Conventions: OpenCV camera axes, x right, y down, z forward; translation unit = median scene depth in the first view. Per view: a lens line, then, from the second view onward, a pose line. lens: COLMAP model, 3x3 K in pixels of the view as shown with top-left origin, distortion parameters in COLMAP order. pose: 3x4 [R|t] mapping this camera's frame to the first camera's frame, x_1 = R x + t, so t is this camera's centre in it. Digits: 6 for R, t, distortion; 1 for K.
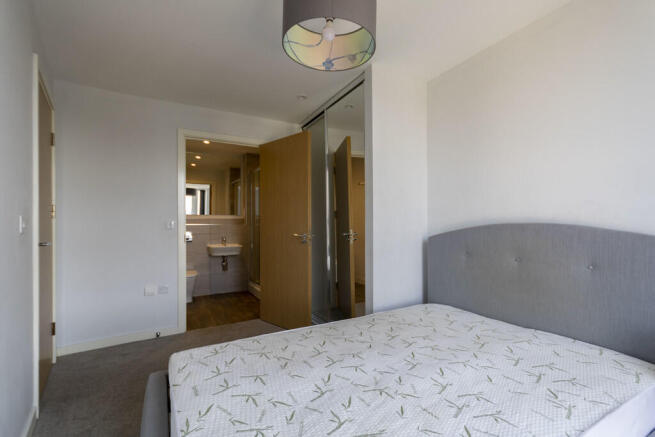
lens RADIAL K [[305.4, 0, 334.1], [0, 305.4, 221.5], [0, 0, 1]] dist [-0.001000, -0.000624]
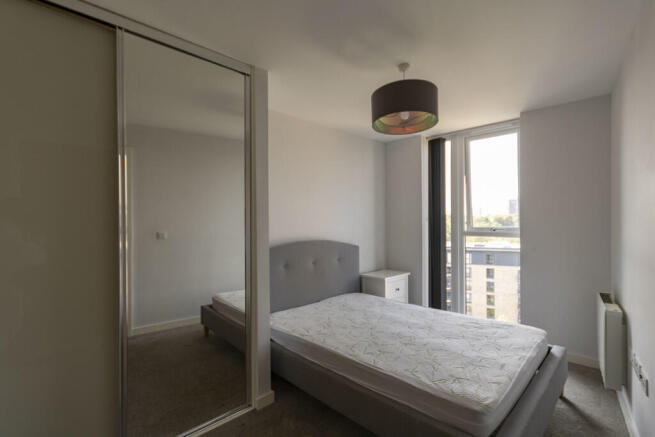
lens RADIAL K [[305.4, 0, 331.4], [0, 305.4, 222.3], [0, 0, 1]] dist [-0.001000, -0.000624]
pose [[-0.280757, 0.015548, 0.959653, -1.185576], [-0.002168, 0.999856, -0.016834, -0.082533], [-0.959776, -0.006807, -0.280683, 1.593796]]
